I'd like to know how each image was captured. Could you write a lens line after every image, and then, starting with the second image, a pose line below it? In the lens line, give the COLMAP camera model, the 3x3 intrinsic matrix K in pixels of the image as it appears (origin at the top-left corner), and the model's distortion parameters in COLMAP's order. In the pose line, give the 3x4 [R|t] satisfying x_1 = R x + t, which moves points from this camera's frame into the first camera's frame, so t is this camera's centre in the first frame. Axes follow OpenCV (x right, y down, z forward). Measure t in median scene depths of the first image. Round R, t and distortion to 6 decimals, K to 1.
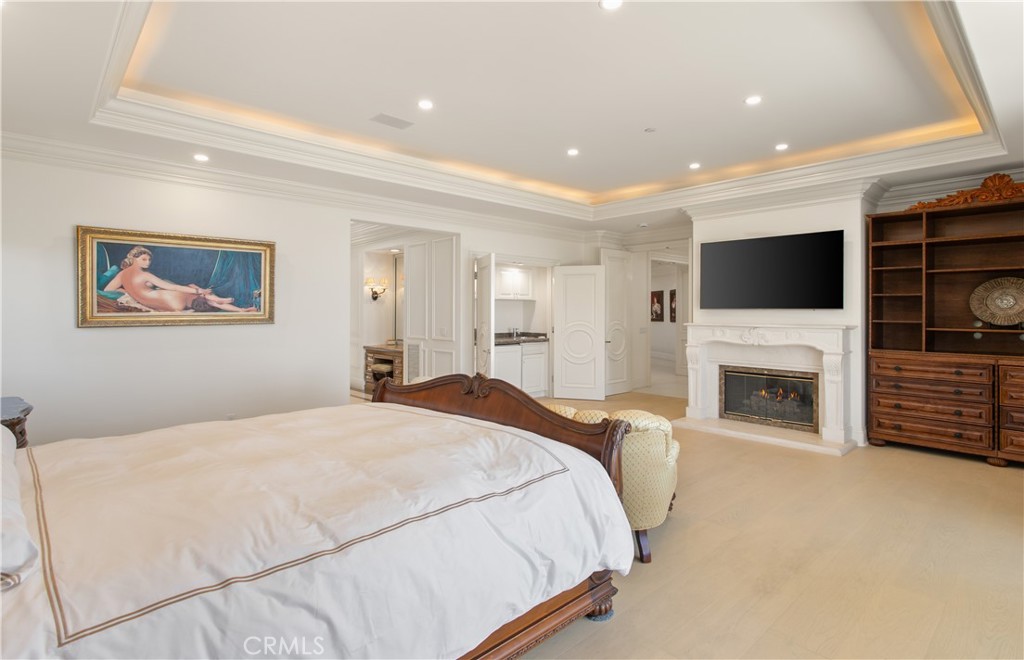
lens RADIAL K [[515.2, 0, 528.9], [0, 515.2, 310.8], [0, 0, 1]] dist [0.000568, -0.000108]
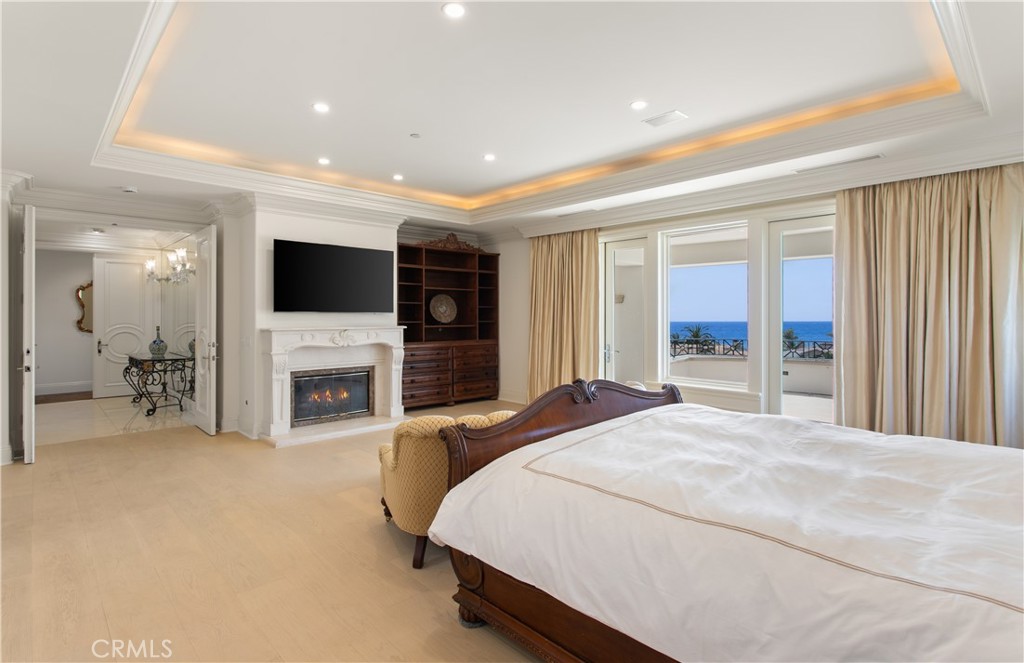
lens RADIAL K [[496.3, 0, 520.6], [0, 496.3, 315.4], [0, 0, 1]] dist [0.001956, 0.000144]
pose [[-0.004483, -0.002651, 0.999986, -0.604291], [-0.001929, 0.999995, 0.002642, -0.001120], [-0.999988, -0.001917, -0.004488, 0.655845]]
